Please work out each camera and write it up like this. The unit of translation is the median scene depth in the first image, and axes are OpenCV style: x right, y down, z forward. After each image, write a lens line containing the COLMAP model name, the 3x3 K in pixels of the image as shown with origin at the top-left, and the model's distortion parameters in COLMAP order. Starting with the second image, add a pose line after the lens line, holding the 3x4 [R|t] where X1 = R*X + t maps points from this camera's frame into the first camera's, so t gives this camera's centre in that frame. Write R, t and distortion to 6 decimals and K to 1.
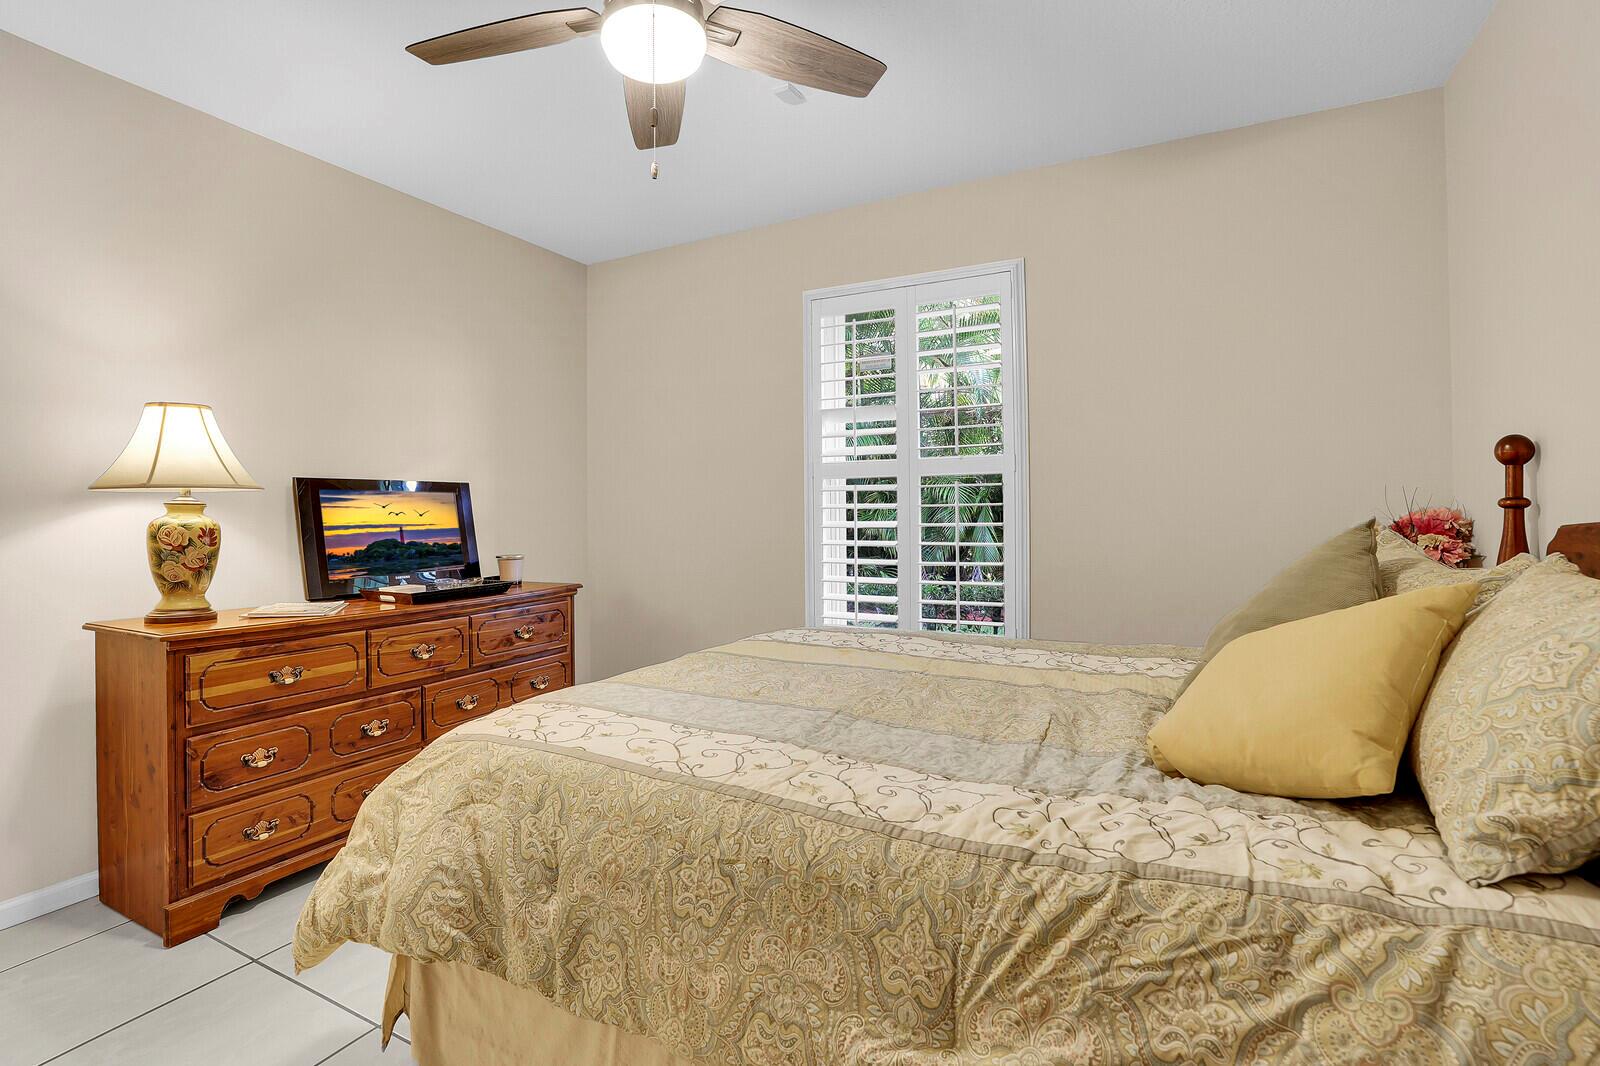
lens RADIAL K [[771.5, 0, 806.3], [0, 771.5, 513.3], [0, 0, 1]] dist [-0.029789, -0.000032]
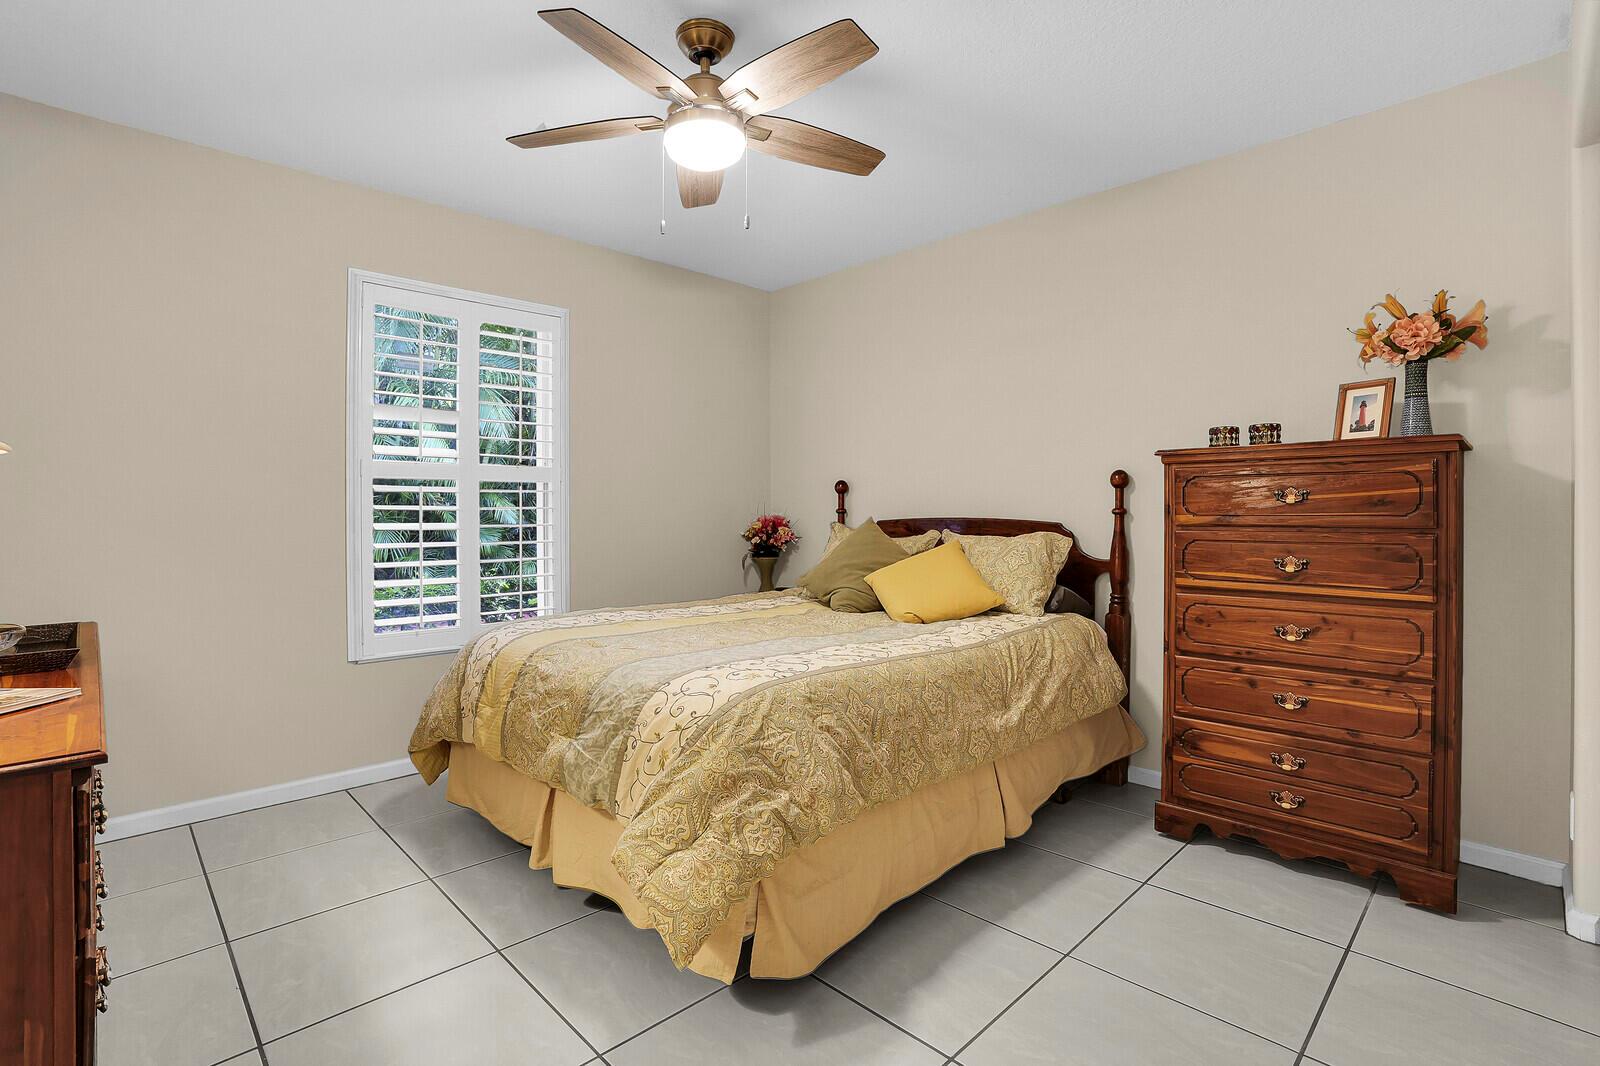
lens RADIAL K [[771.5, 0, 806.3], [0, 771.5, 513.3], [0, 0, 1]] dist [-0.029789, -0.000032]
pose [[0.289229, 0.004264, 0.957251, -0.764083], [-0.000424, 0.999991, -0.004327, 0.001516], [-0.957260, 0.000846, 0.289228, 0.253456]]
